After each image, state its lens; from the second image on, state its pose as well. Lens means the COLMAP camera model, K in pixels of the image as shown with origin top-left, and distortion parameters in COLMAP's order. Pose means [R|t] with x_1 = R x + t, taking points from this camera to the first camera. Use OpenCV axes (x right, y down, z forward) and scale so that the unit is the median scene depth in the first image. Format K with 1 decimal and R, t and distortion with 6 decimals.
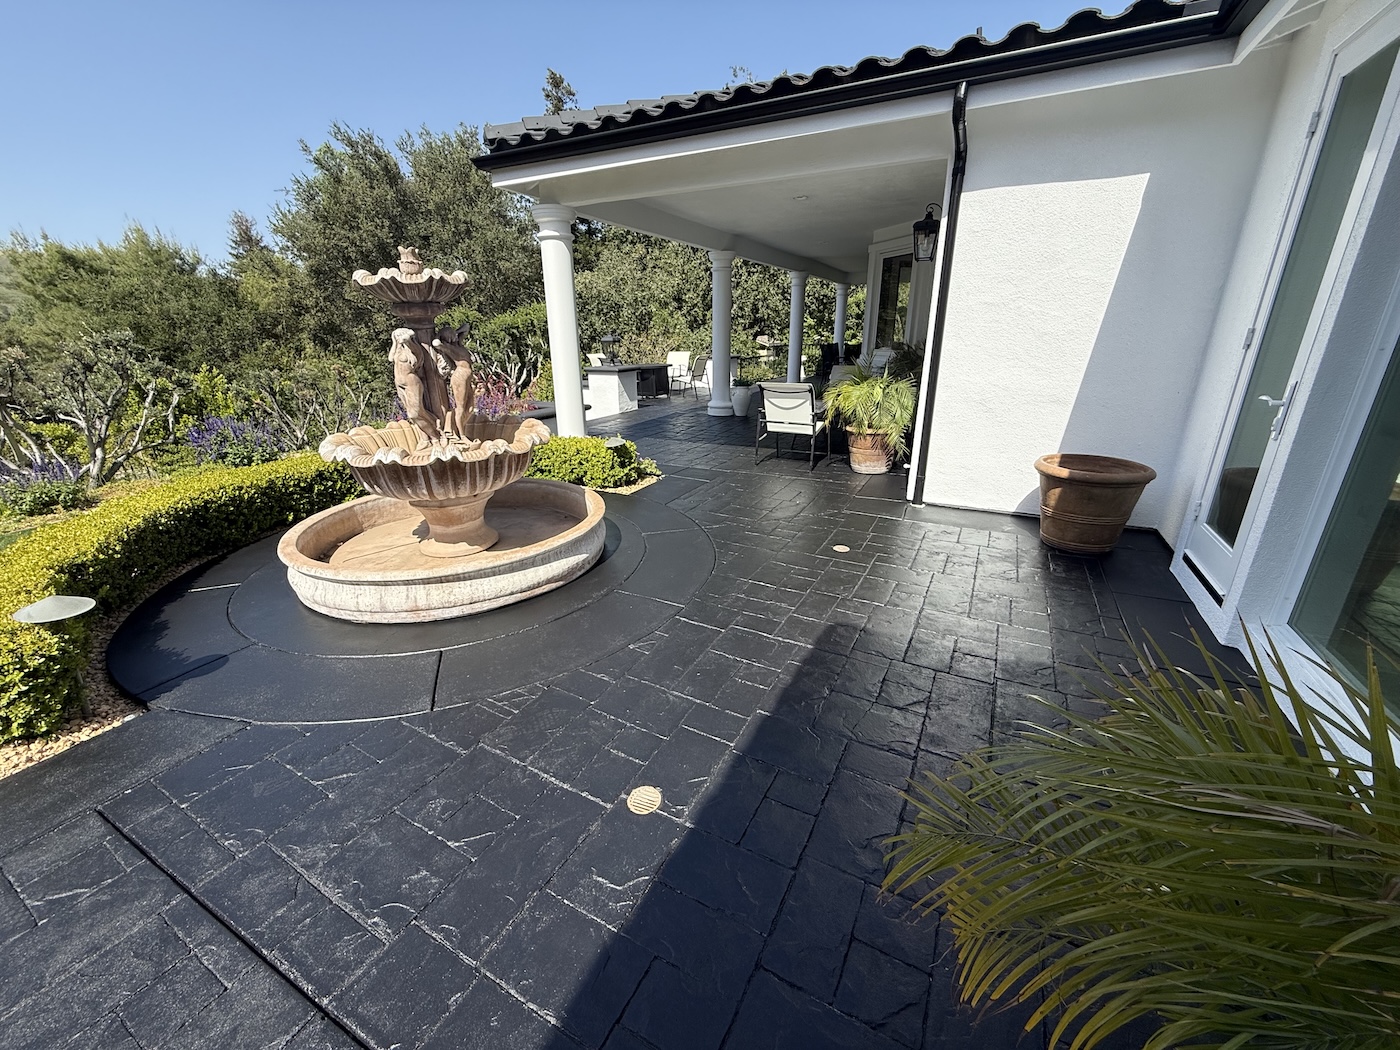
lens RADIAL K [[557.4, 0, 696.8], [0, 557.4, 522.1], [0, 0, 1]] dist [0.001342, 0.000130]
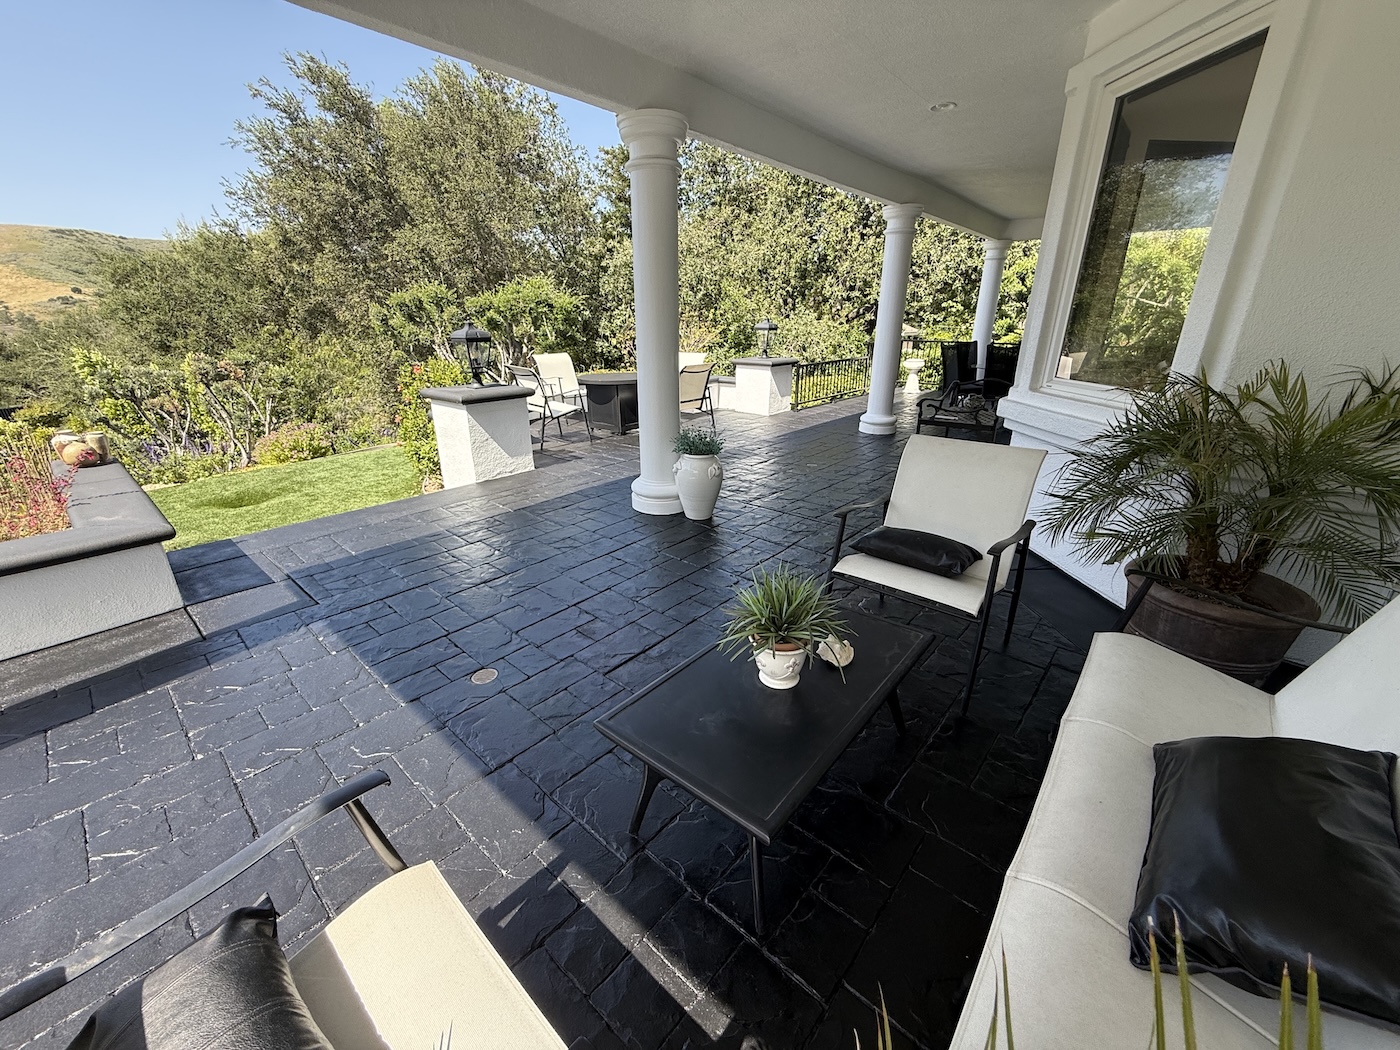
lens RADIAL K [[557.4, 0, 704.4], [0, 557.4, 527.4], [0, 0, 1]] dist [0.001342, 0.000130]
pose [[0.975643, 0.084882, -0.202277, 0.094085], [-0.078981, 0.996186, 0.037084, -0.109192], [0.204653, -0.020205, 0.978626, 0.318713]]
